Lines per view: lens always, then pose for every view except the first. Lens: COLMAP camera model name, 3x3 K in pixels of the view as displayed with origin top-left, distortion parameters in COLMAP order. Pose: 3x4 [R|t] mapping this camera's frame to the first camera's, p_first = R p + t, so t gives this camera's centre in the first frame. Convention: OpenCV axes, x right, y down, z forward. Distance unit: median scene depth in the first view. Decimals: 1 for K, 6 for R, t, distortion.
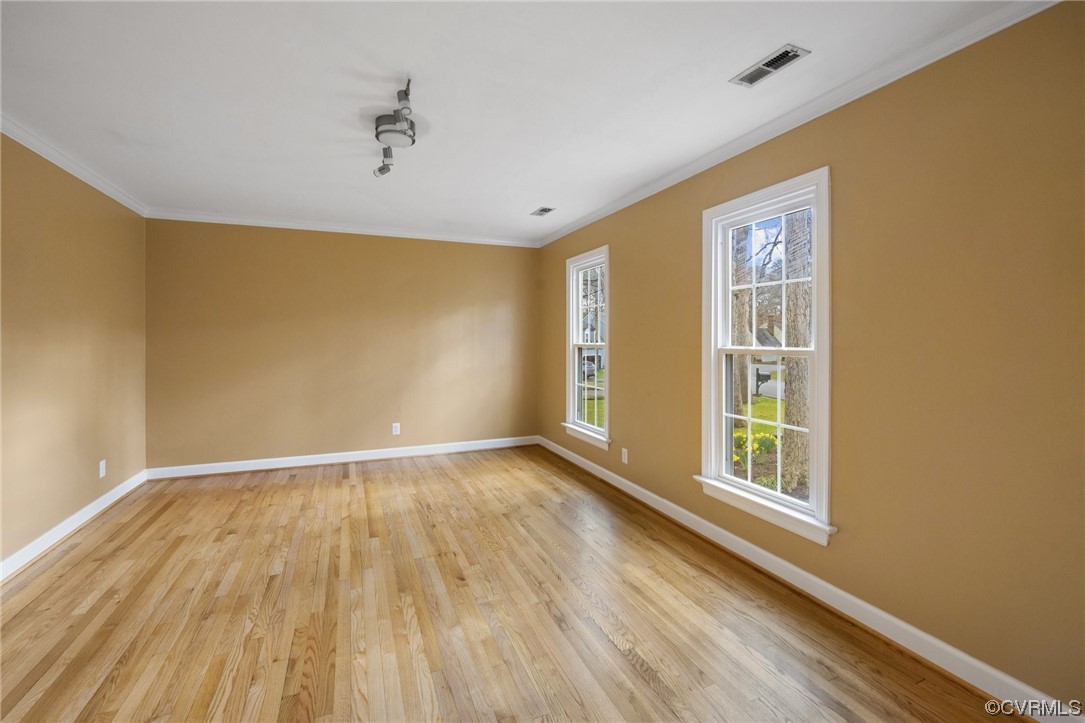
lens RADIAL K [[461.8, 0, 538.7], [0, 461.8, 334.1], [0, 0, 1]] dist [-0.004002, -0.000195]
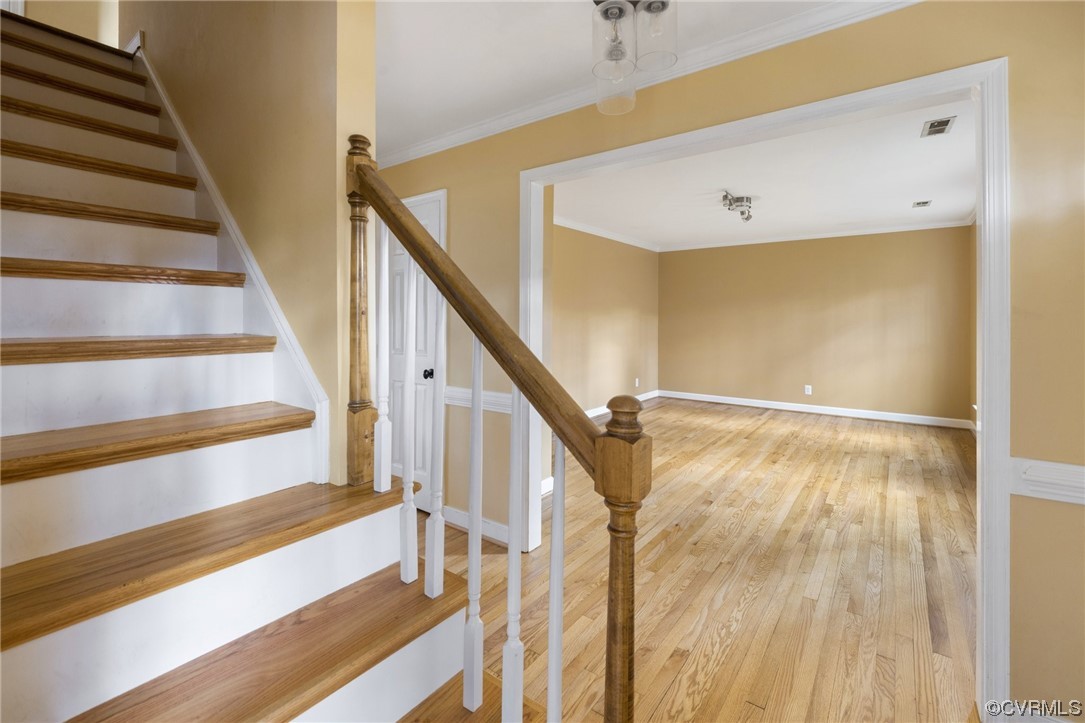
lens RADIAL K [[473.0, 0, 540.9], [0, 473.0, 323.6], [0, 0, 1]] dist [-0.001043, -0.000174]
pose [[0.514793, 0.012659, -0.857221, 0.516322], [0.005569, 0.999820, 0.018109, -0.006631], [0.857296, -0.014097, 0.514630, -0.363291]]
